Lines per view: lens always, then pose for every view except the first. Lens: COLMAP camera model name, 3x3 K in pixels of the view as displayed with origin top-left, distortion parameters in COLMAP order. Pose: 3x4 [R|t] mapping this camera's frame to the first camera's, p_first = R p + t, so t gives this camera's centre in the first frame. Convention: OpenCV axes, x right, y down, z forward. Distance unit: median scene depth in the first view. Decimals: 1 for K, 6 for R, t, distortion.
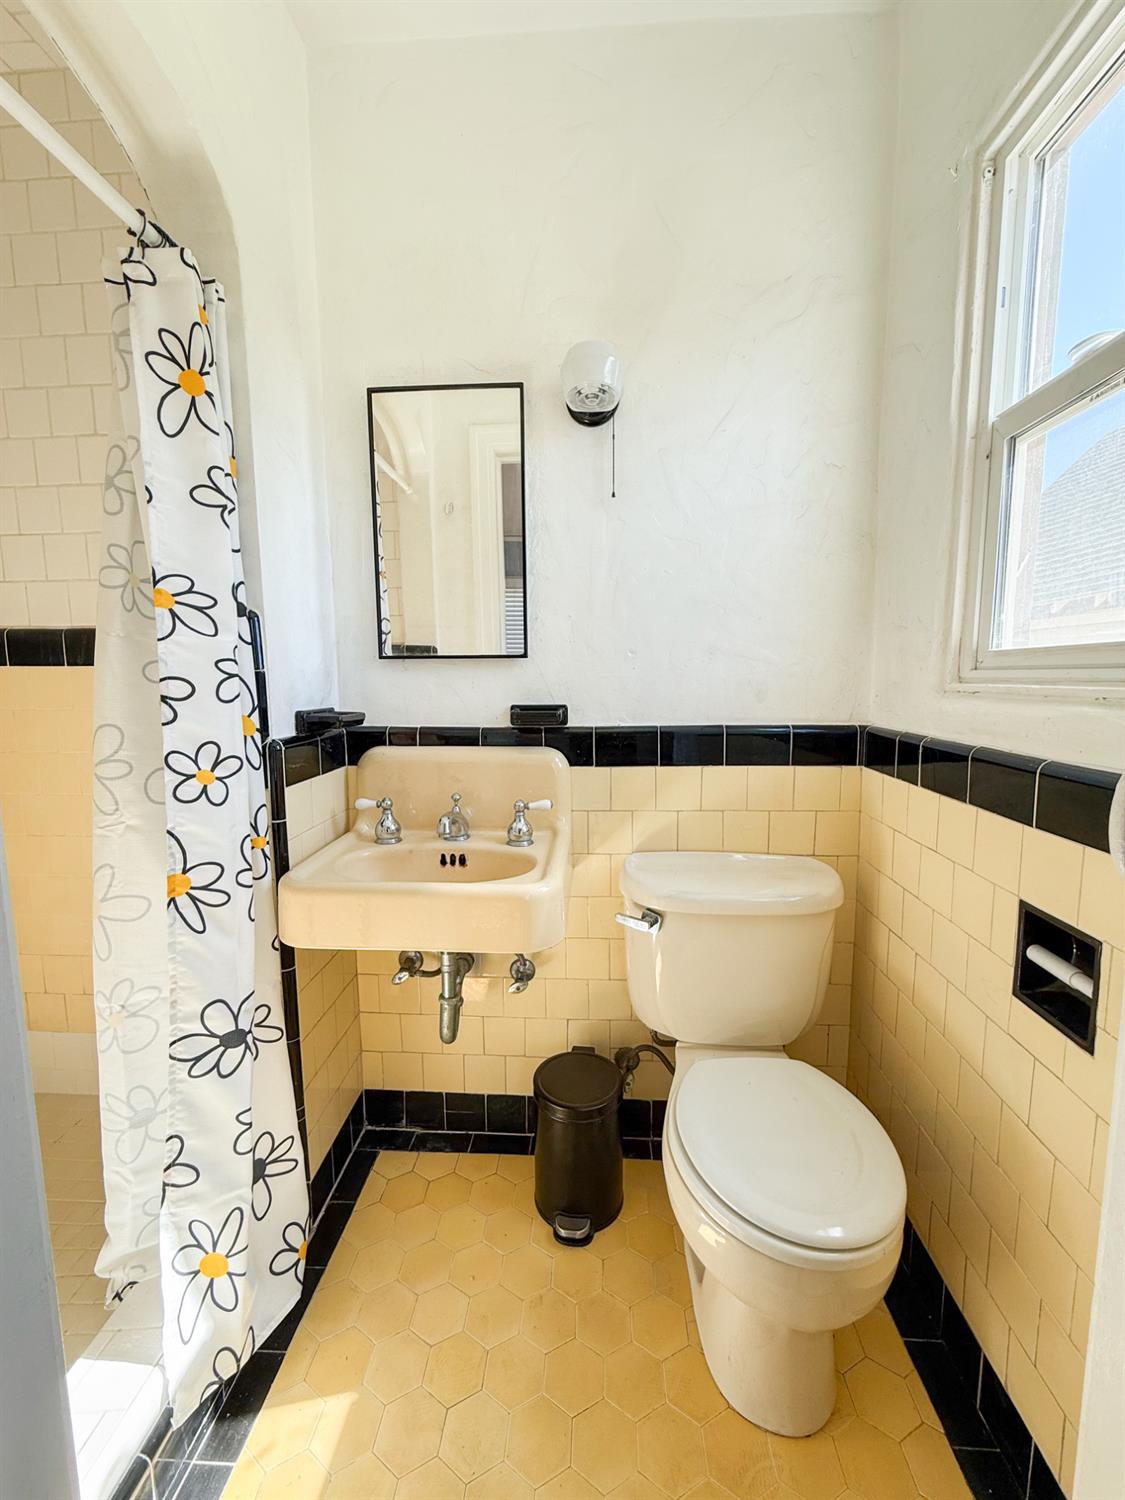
lens RADIAL K [[599.7, 0, 561.8], [0, 599.7, 745.9], [0, 0, 1]] dist [-0.002221, 0.000684]
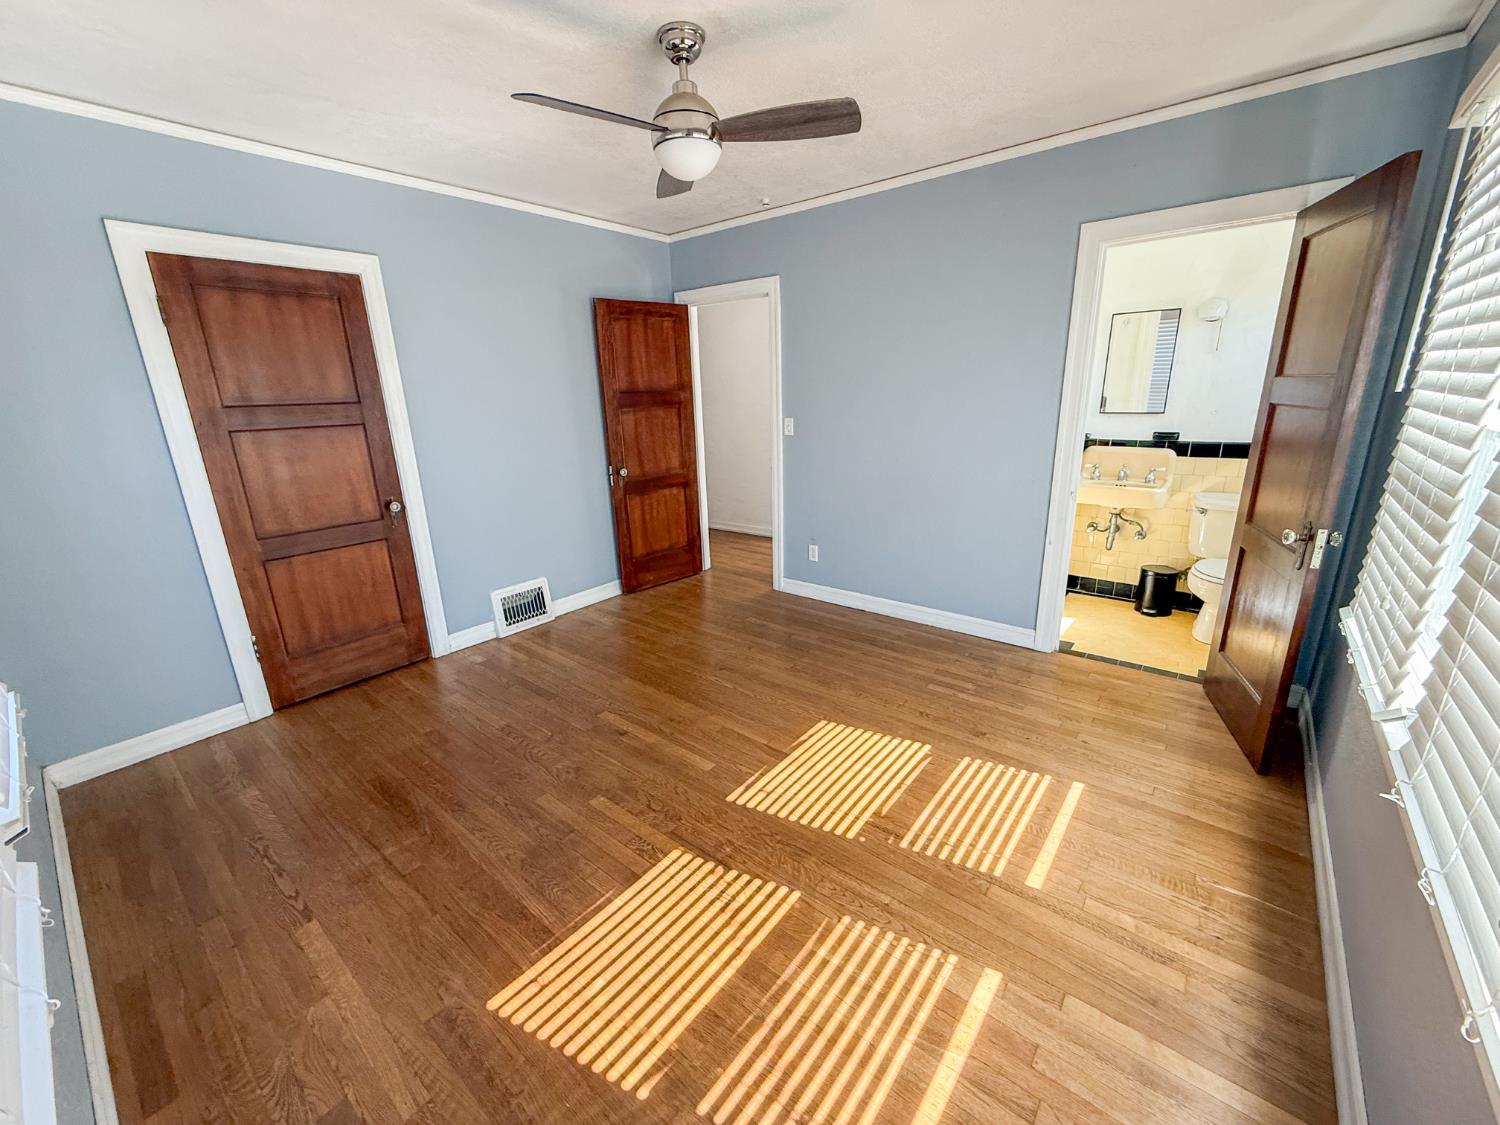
lens RADIAL K [[599.7, 0, 738.9], [0, 599.7, 560.0], [0, 0, 1]] dist [-0.002221, 0.000684]
pose [[0.810241, 0.145962, -0.567630, 0.015867], [-0.039901, 0.979983, 0.195041, 0.044433], [0.584737, -0.135381, 0.799847, -2.292815]]
